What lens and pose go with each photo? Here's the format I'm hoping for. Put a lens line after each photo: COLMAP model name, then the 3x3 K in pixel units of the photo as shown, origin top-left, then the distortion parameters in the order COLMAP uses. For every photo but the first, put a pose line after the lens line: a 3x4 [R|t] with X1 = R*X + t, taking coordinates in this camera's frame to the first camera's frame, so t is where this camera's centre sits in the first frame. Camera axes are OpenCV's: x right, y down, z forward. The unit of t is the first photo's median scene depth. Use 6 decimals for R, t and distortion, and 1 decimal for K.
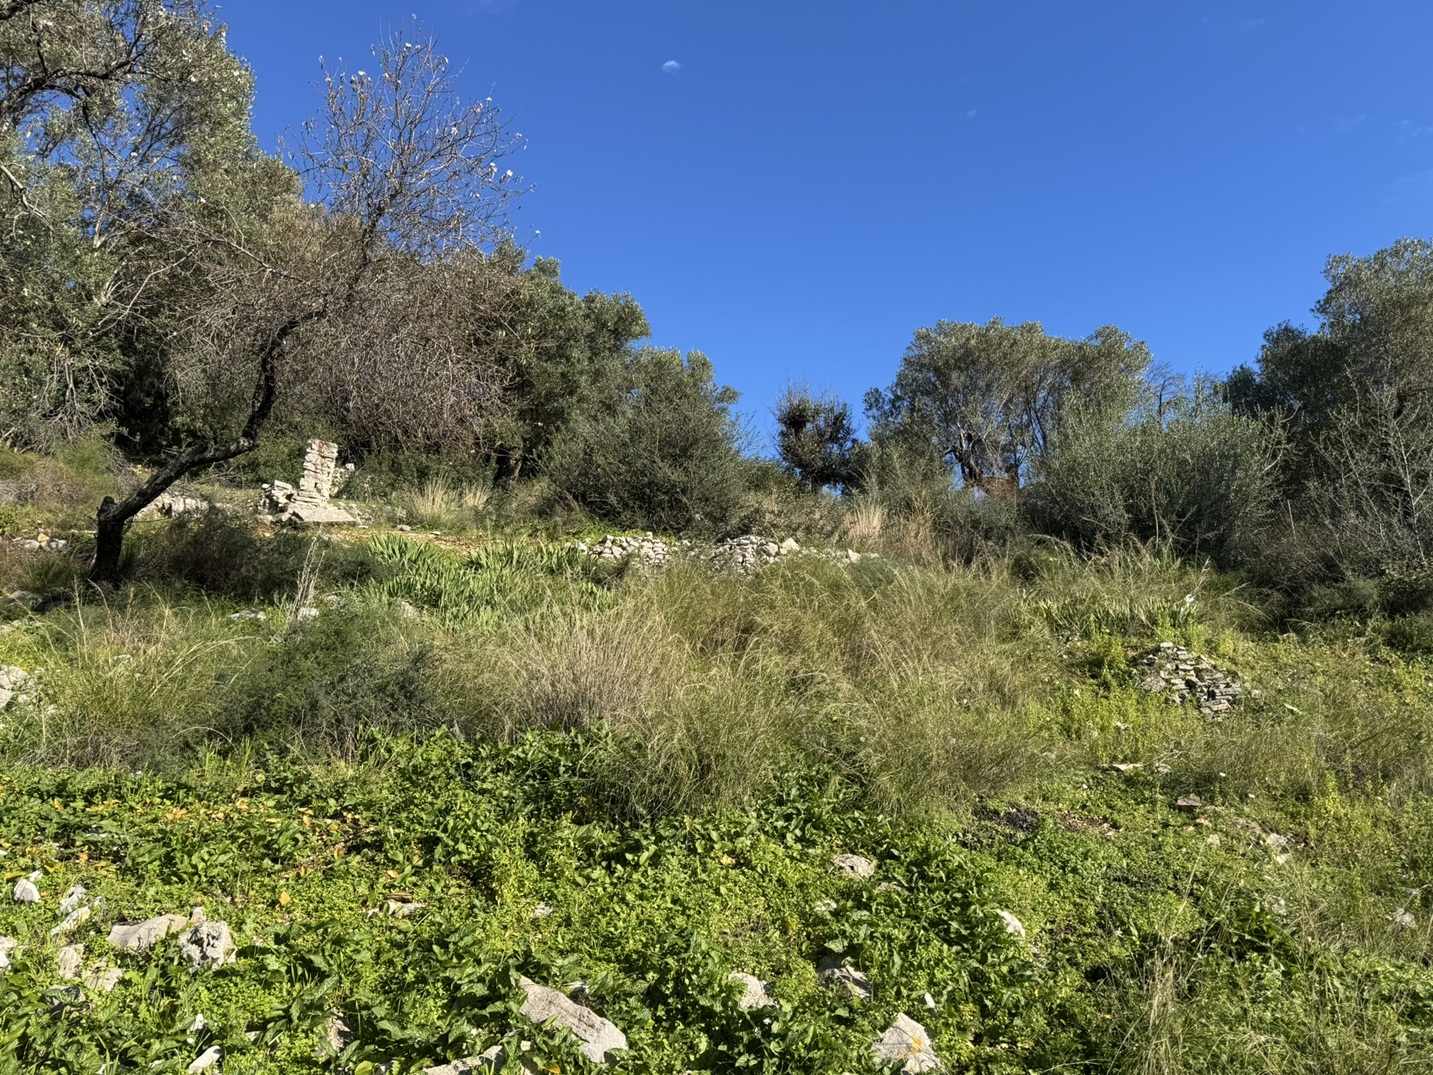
lens RADIAL K [[988.4, 0, 716.5], [0, 988.4, 537.5], [0, 0, 1]] dist [0.058451, -0.001672]
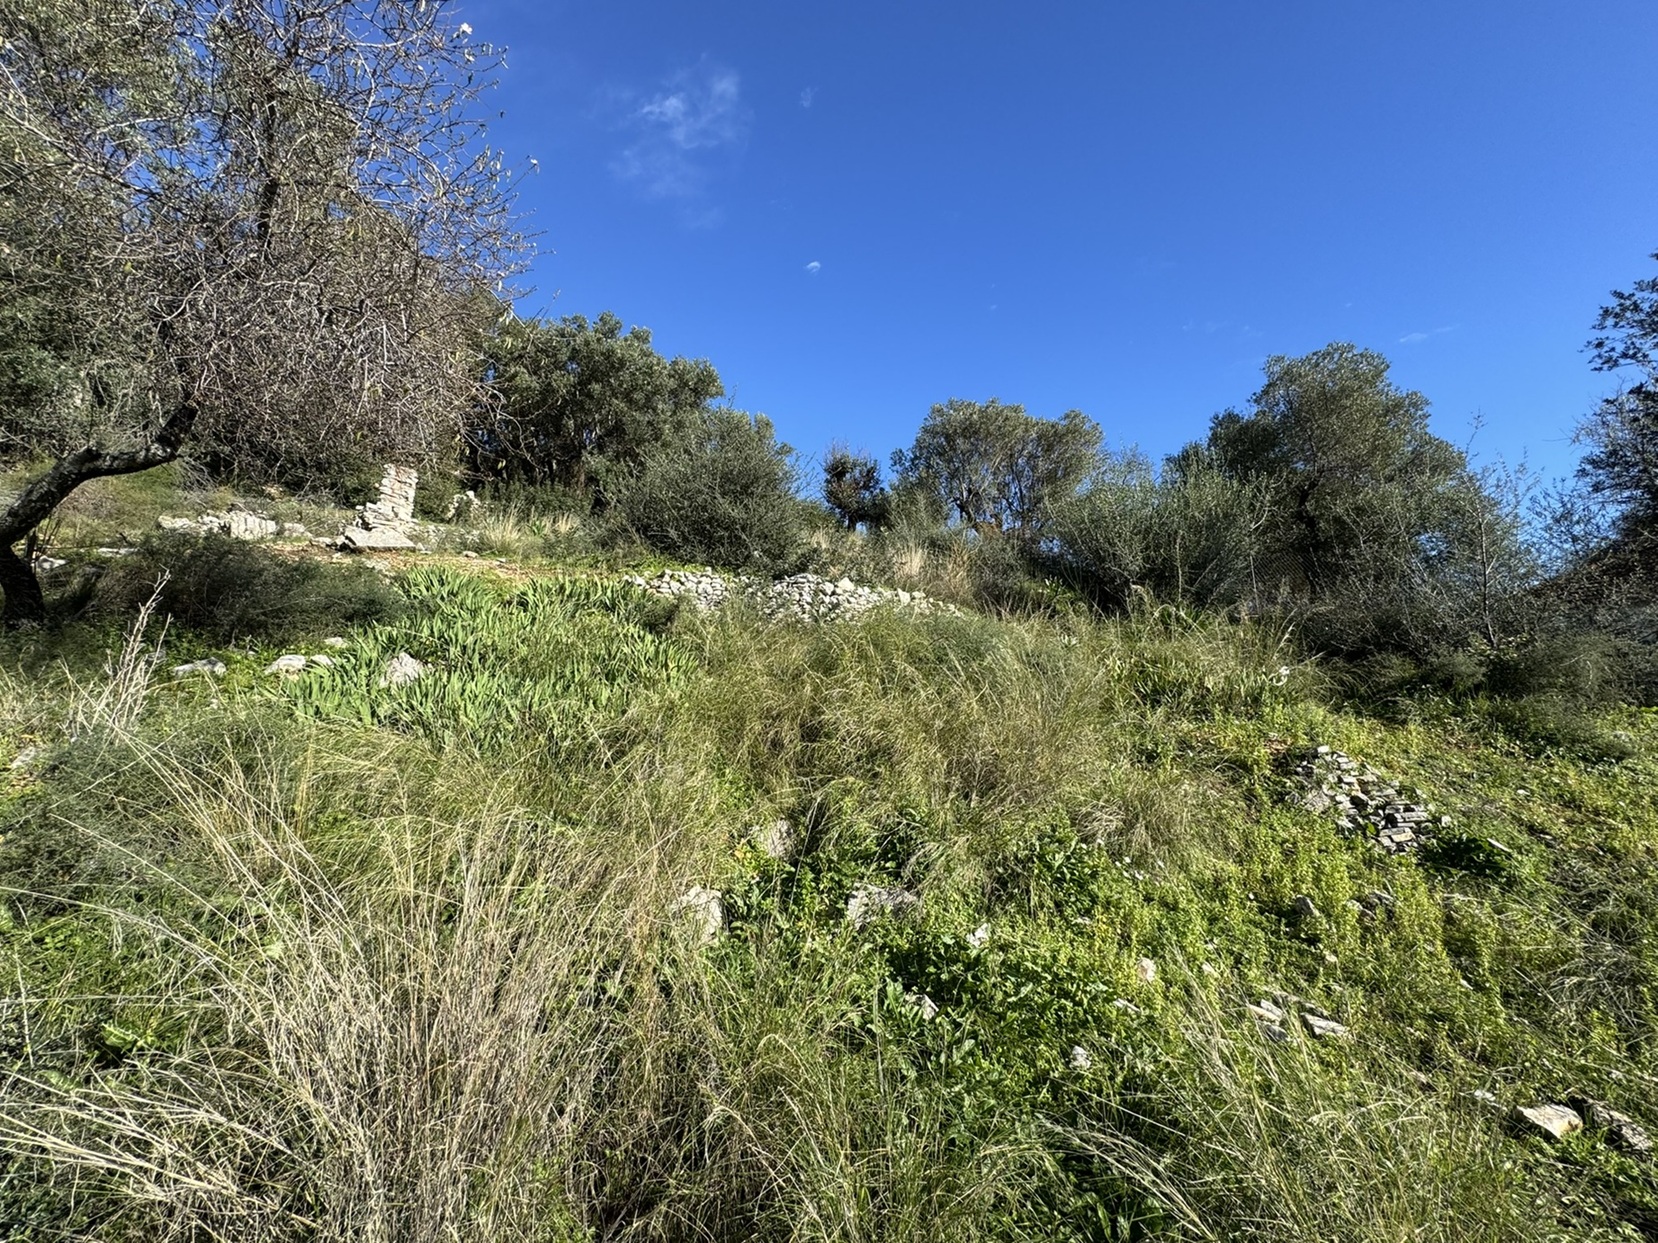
lens RADIAL K [[658.8, 0, 828.0], [0, 658.8, 624.1], [0, 0, 1]] dist [-0.003238, 0.000103]
pose [[0.996107, 0.024433, 0.084694, -0.000904], [-0.033236, 0.994007, 0.104142, -0.020745], [-0.081642, -0.106551, 0.990950, 0.288432]]
